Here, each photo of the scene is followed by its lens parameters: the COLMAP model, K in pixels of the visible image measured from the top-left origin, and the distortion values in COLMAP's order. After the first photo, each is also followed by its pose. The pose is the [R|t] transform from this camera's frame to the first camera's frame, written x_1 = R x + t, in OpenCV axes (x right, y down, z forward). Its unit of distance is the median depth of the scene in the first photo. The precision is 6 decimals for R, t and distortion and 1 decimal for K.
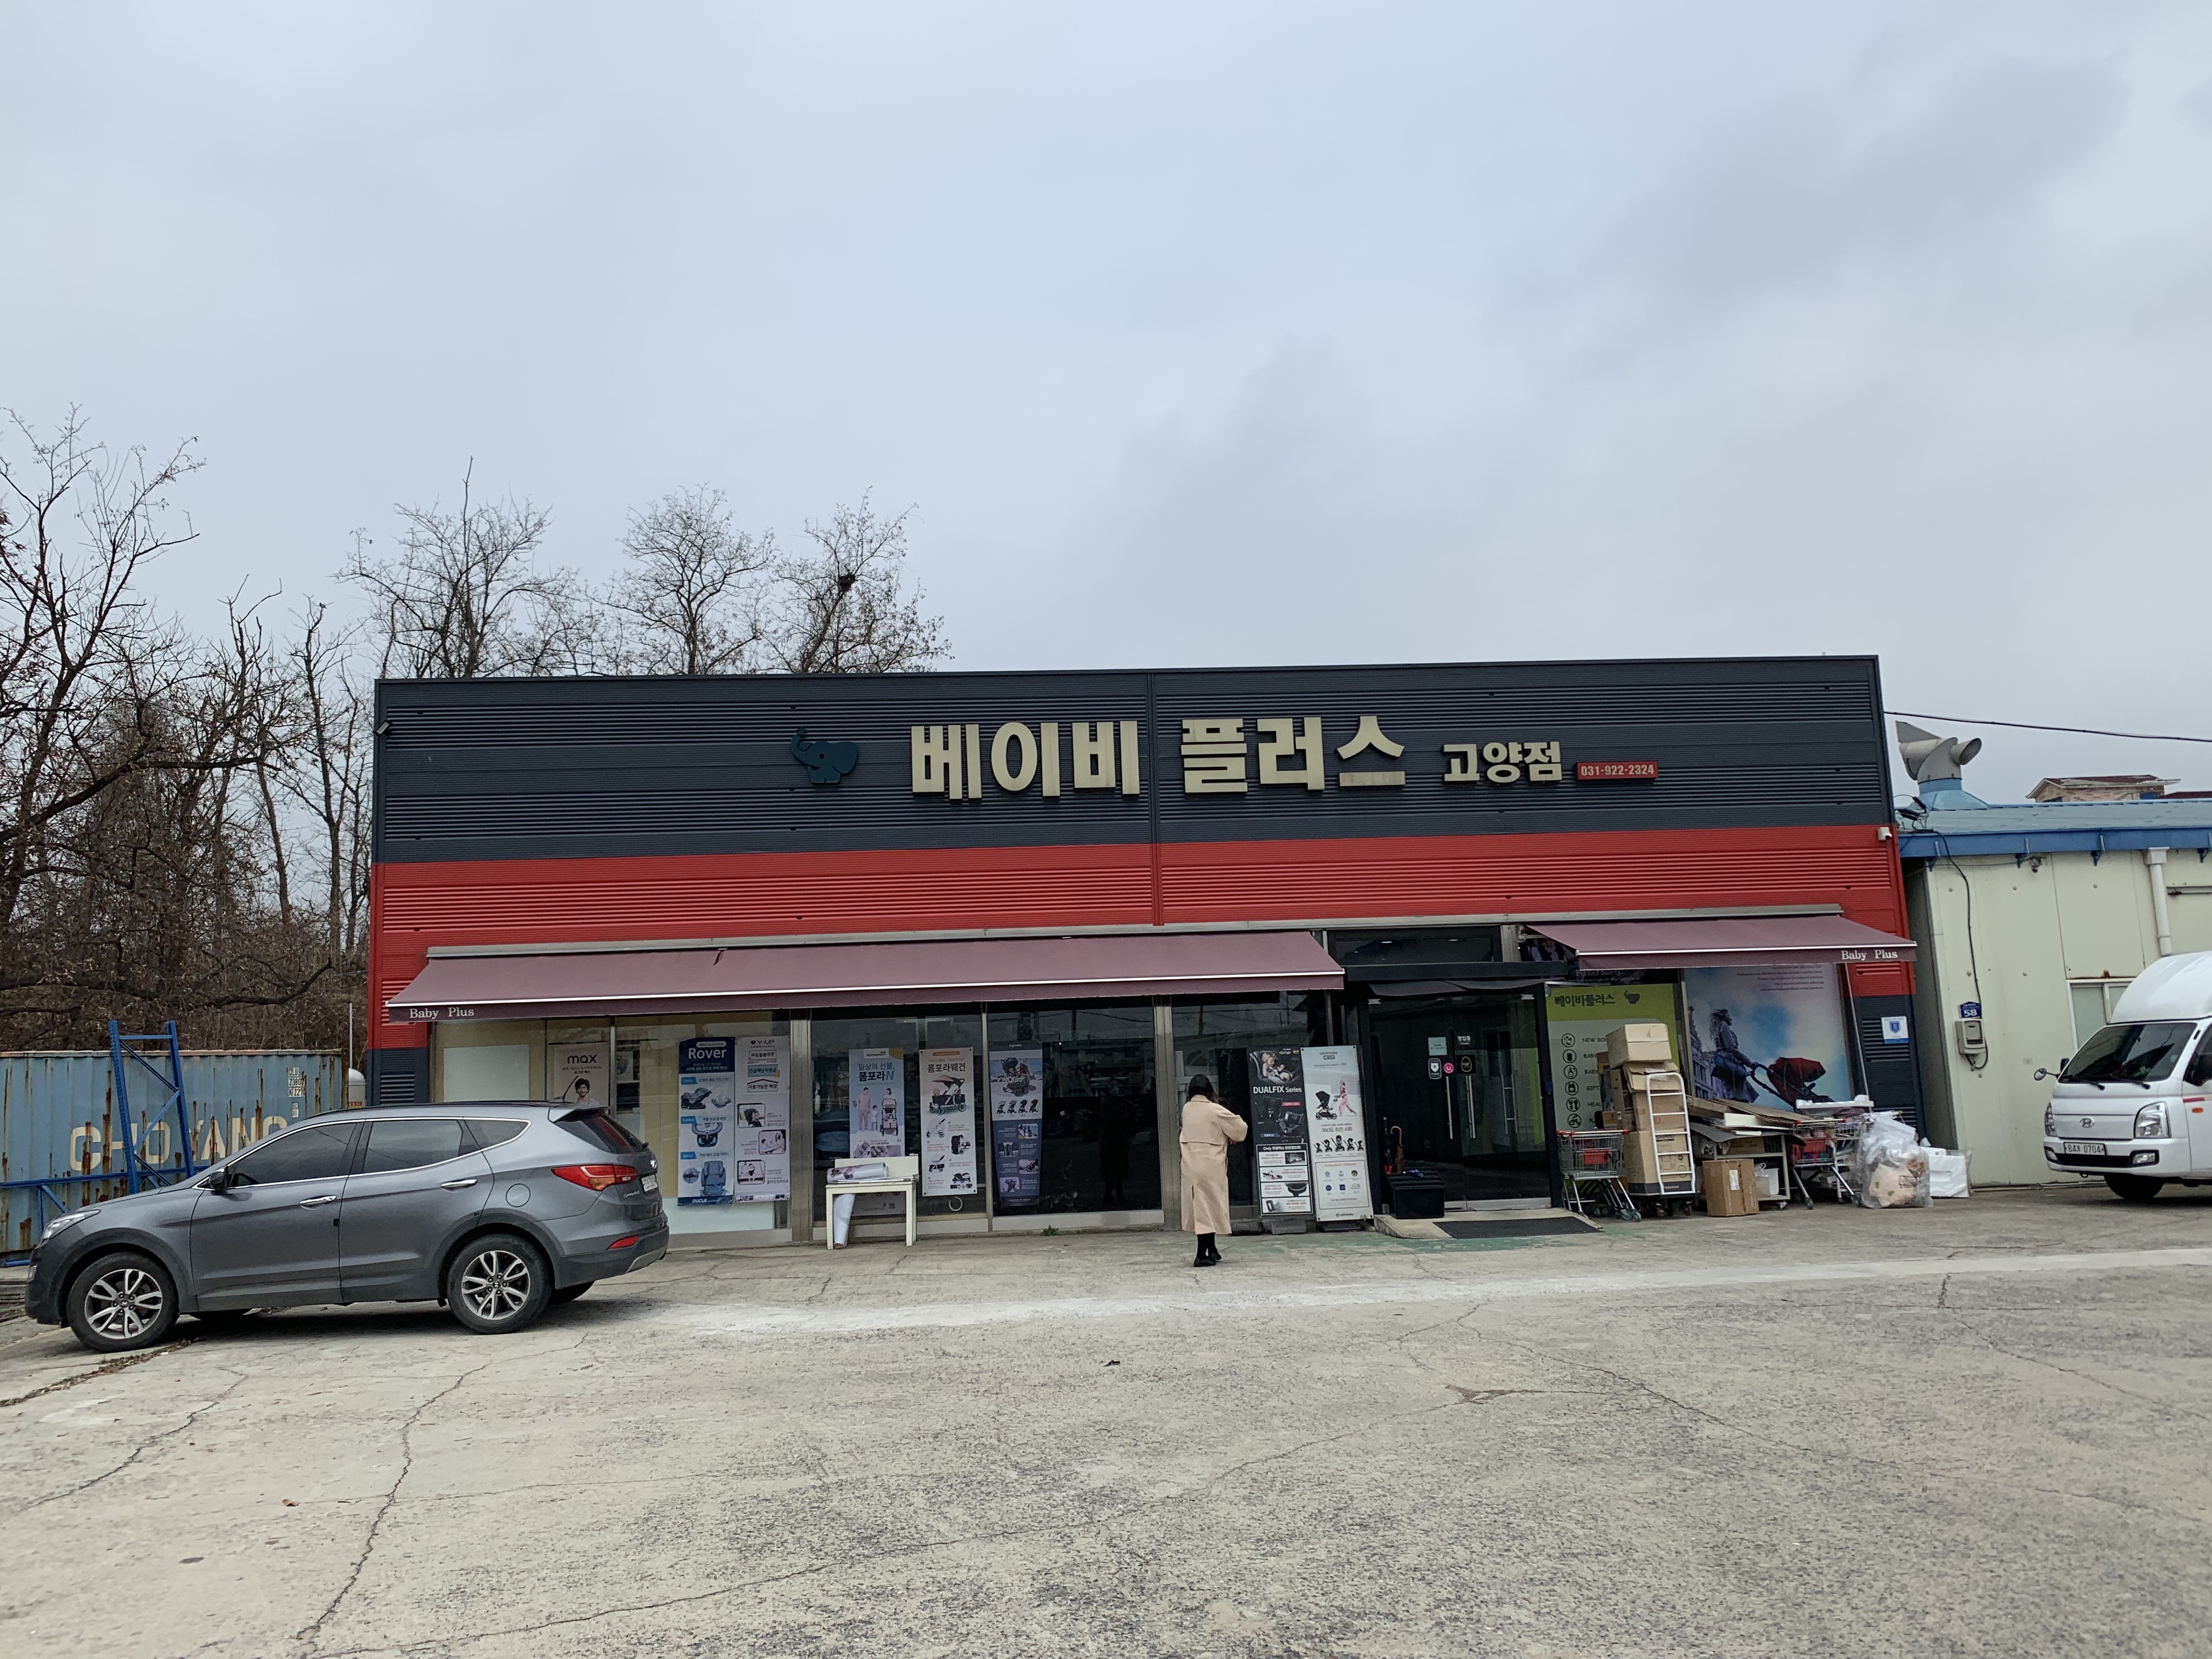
lens RADIAL K [[2082.9, 0, 1005.4], [0, 2082.9, 768.8], [0, 0, 1]] dist [0.171411, -0.545157]
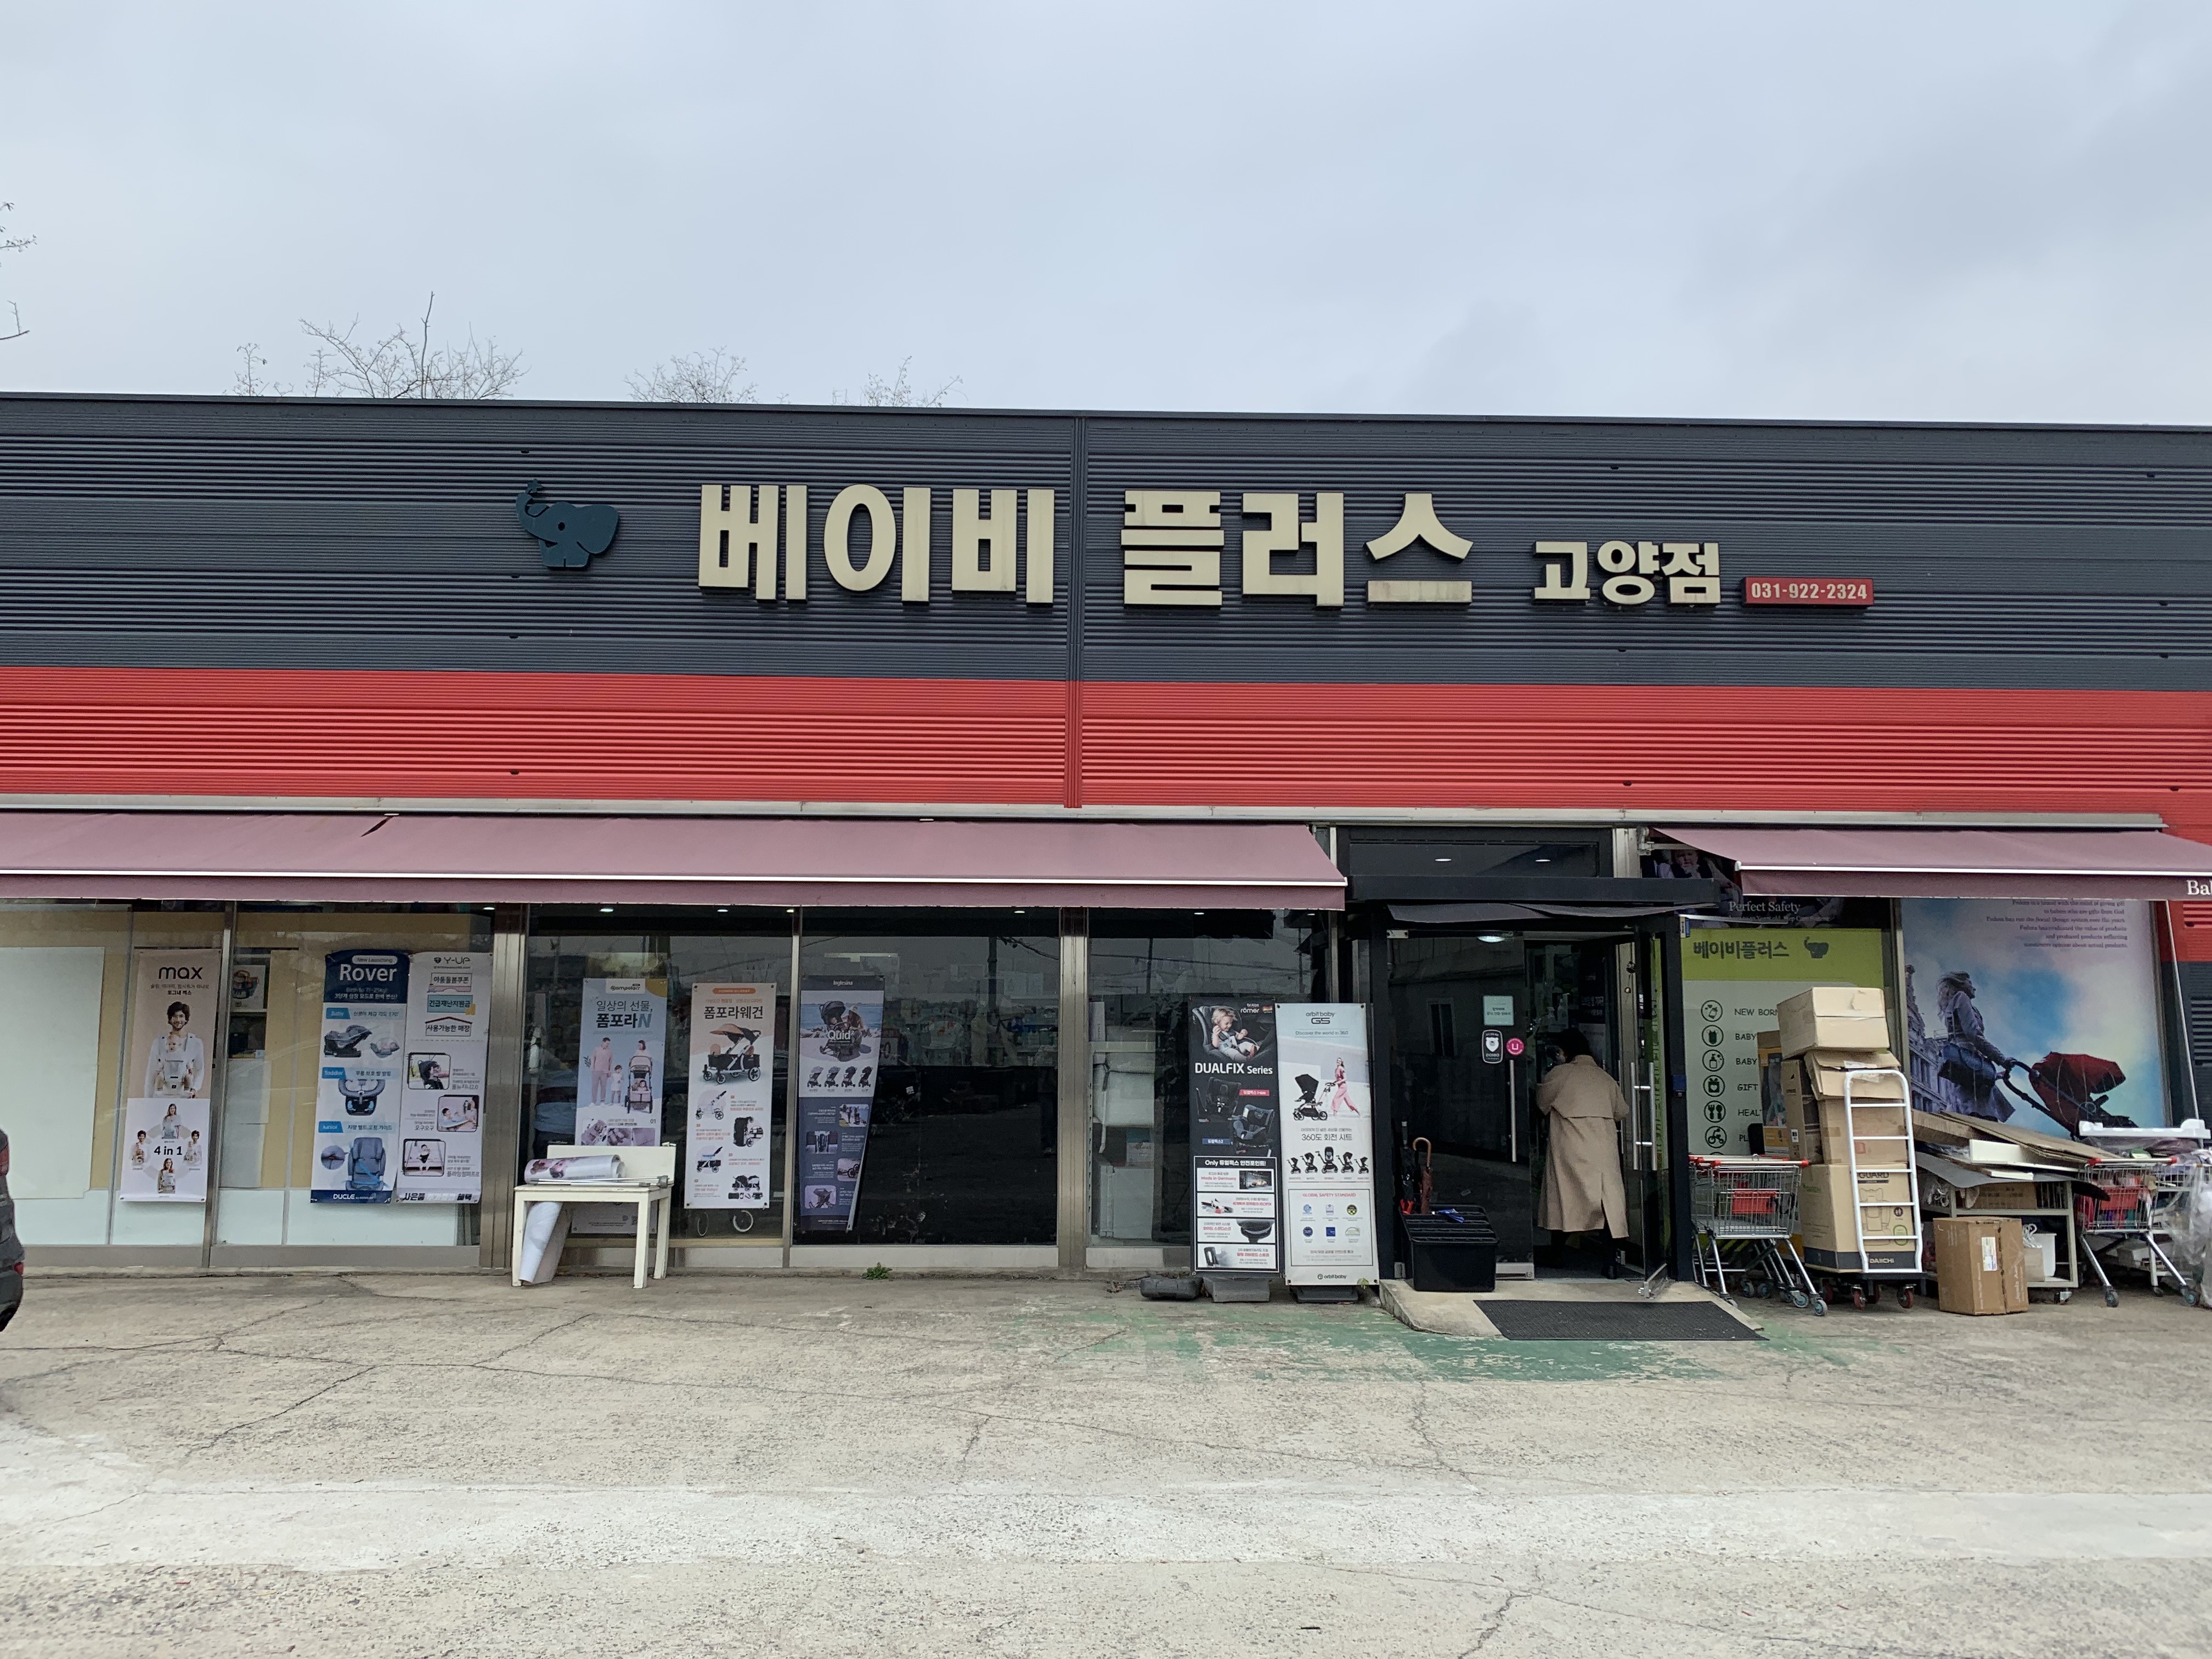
lens RADIAL K [[1660.7, 0, 1106.0], [0, 1660.7, 829.5], [0, 0, 1]] dist [0.044692, -0.074013]
pose [[0.996729, 0.036906, -0.071891, 0.122186], [-0.035271, 0.999092, 0.023881, 0.070344], [0.072708, -0.021267, 0.997127, 0.497673]]
